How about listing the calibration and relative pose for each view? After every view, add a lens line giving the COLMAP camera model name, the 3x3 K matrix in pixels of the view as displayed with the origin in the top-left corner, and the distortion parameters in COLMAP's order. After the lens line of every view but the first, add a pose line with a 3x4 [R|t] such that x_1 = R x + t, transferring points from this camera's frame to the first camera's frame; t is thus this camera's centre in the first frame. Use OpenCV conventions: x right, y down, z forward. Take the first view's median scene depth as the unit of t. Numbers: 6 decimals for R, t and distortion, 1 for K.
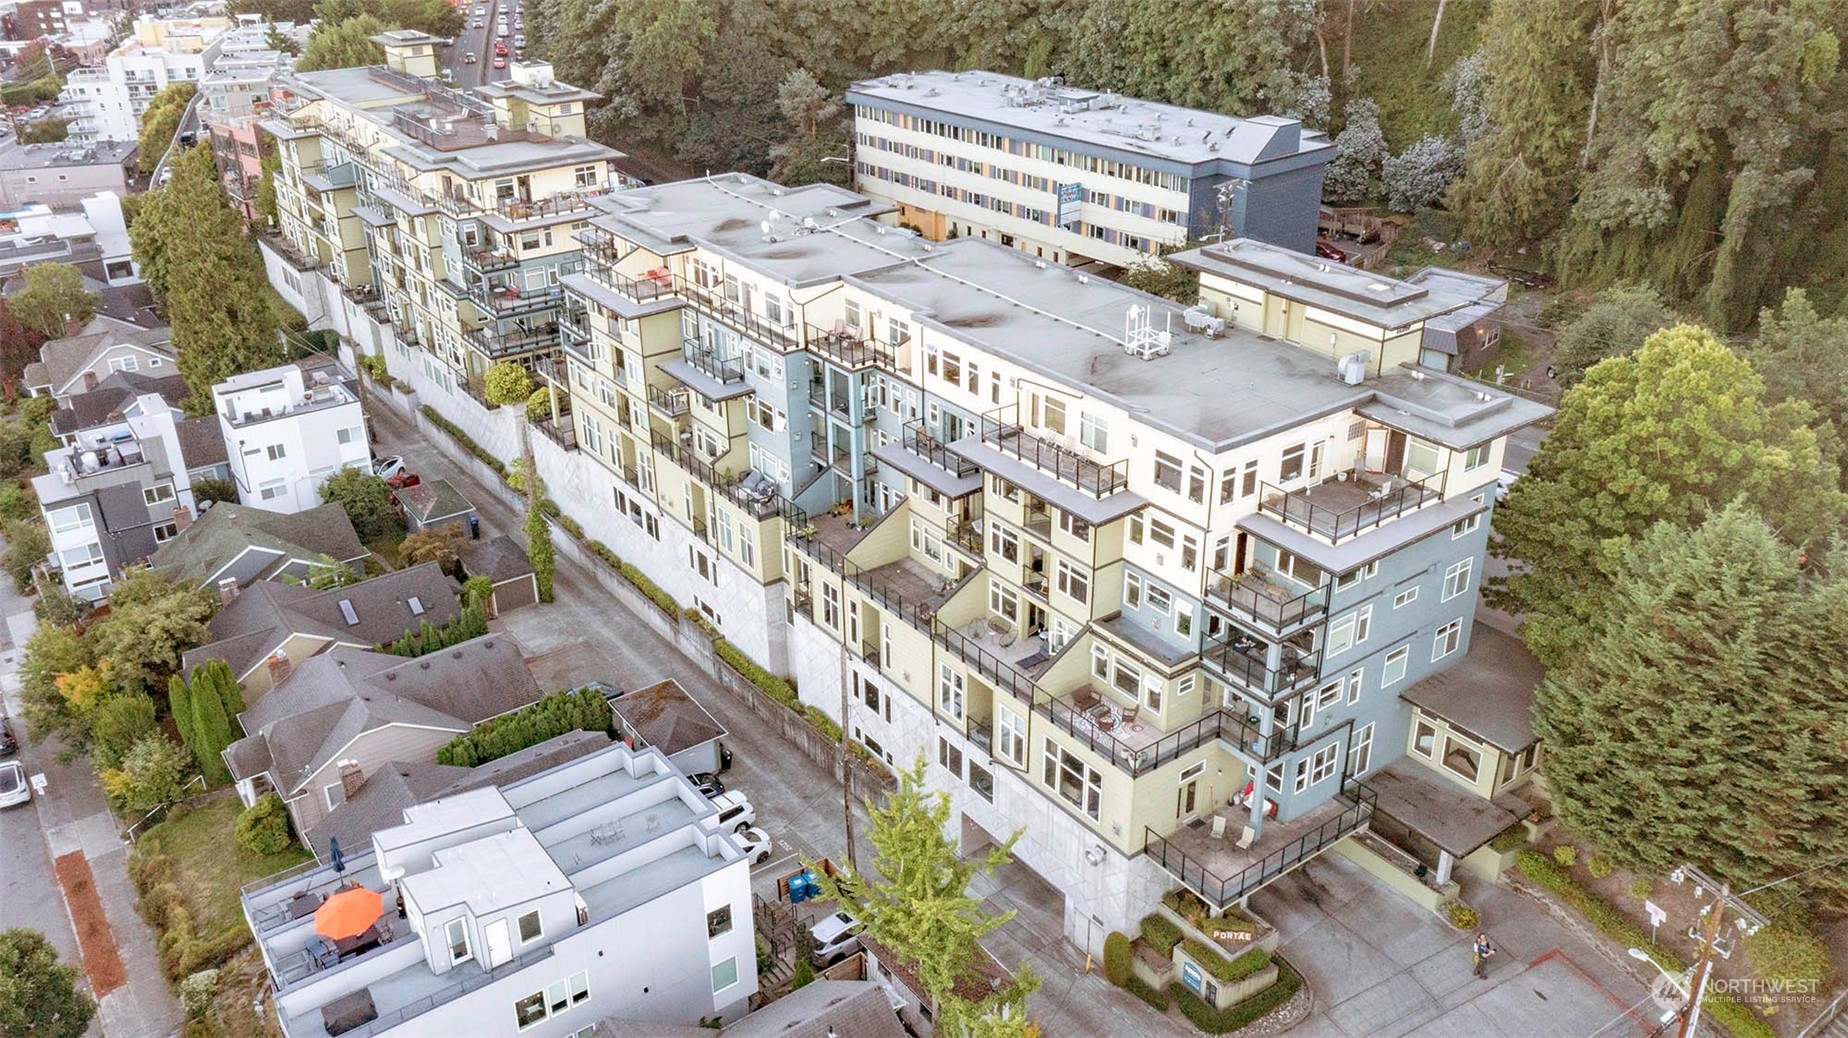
lens RADIAL K [[1449.9, 0, 924.7], [0, 1449.9, 520.4], [0, 0, 1]] dist [0.005451, 0.001219]
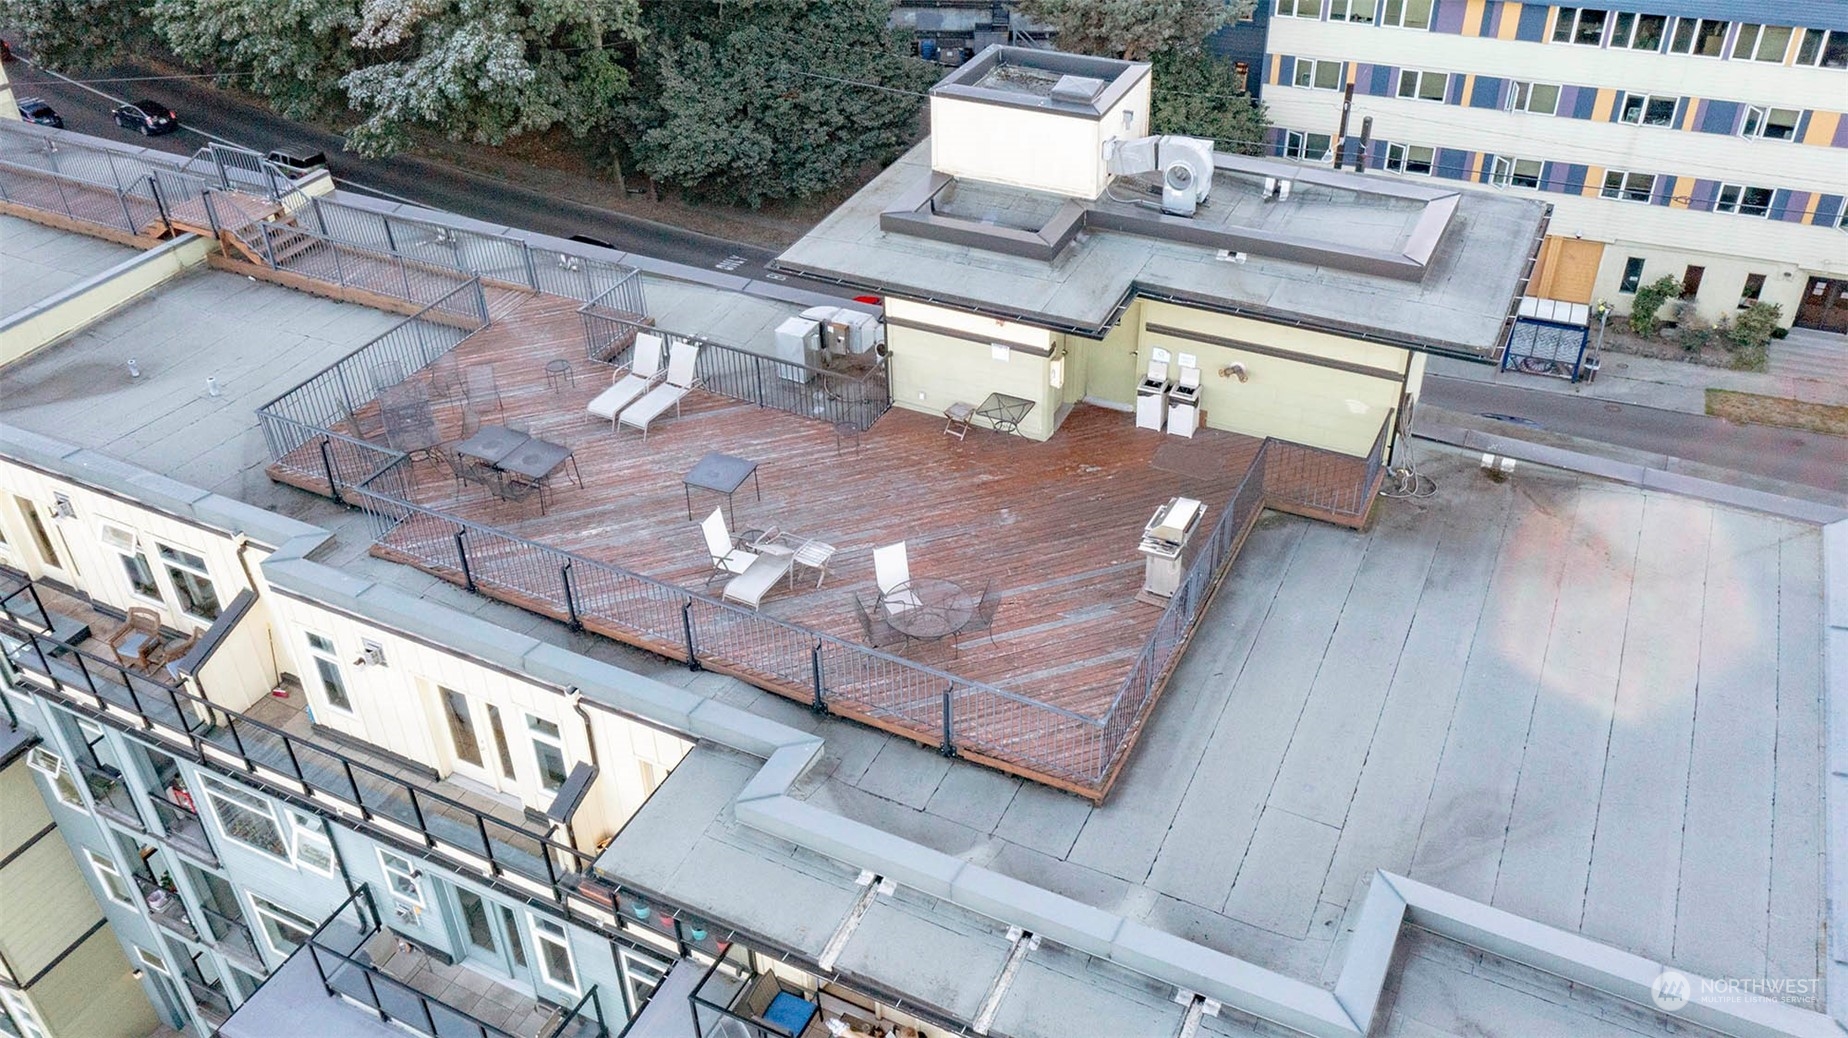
lens RADIAL K [[1449.9, 0, 923.2], [0, 1449.9, 517.1], [0, 0, 1]] dist [0.005451, 0.001219]
pose [[0.886646, -0.279939, 0.368093, -0.323785], [0.217555, 0.954882, 0.202162, -0.261847], [-0.408079, -0.099166, 0.907545, 0.710241]]
